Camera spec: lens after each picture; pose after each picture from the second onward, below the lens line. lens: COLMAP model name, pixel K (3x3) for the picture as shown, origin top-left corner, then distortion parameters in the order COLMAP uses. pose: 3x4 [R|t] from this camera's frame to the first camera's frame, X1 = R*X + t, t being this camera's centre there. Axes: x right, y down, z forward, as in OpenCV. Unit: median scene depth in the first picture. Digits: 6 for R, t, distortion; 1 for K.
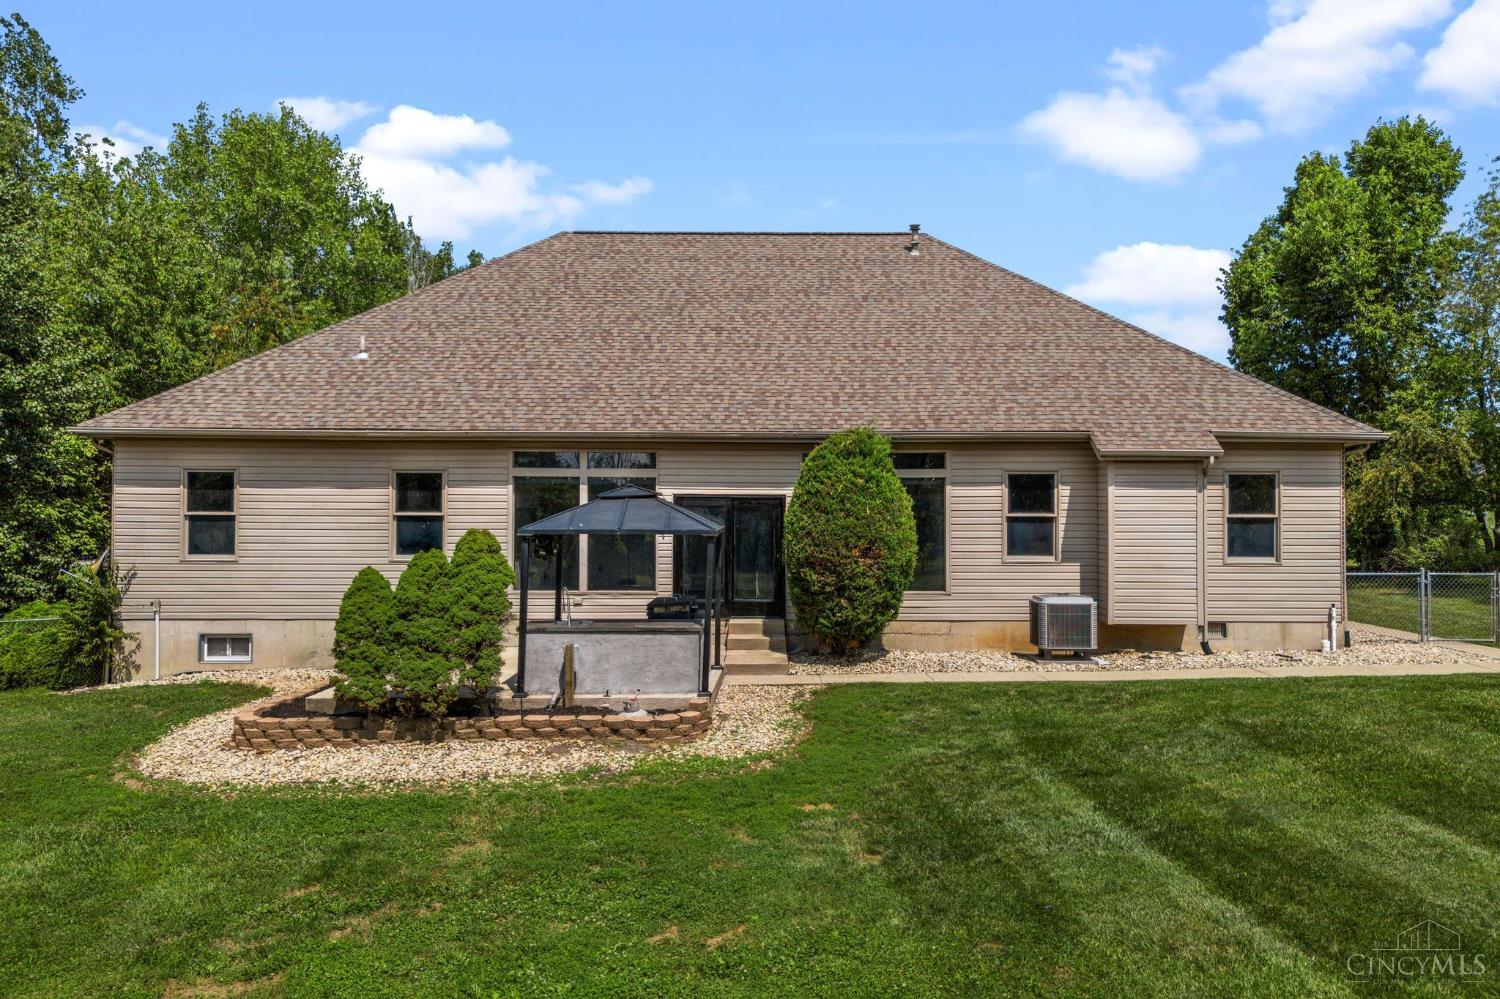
lens RADIAL K [[1159.0, 0, 750.0], [0, 1159.0, 499.5], [0, 0, 1]] dist [0.054349, -0.038168]
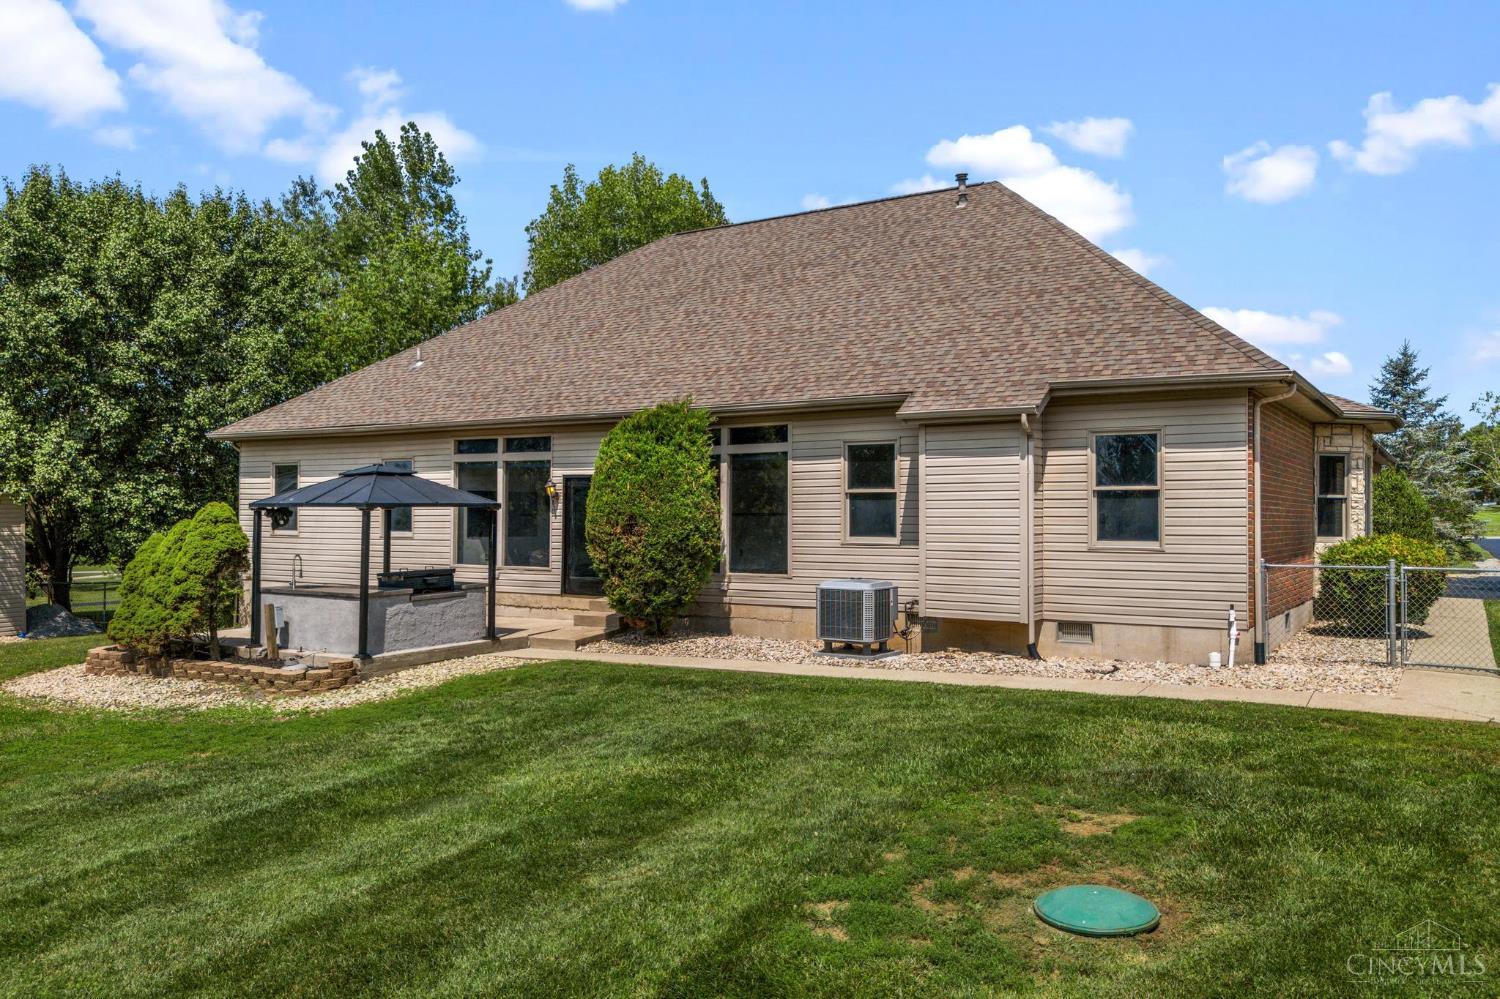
lens RADIAL K [[1106.2, 0, 750.0], [0, 1106.2, 499.5], [0, 0, 1]] dist [0.051978, -0.001075]
pose [[0.851863, -0.008774, -0.523691, 0.605089], [0.008059, 0.999961, -0.003644, 0.022267], [0.523702, -0.001116, 0.851901, 0.234362]]
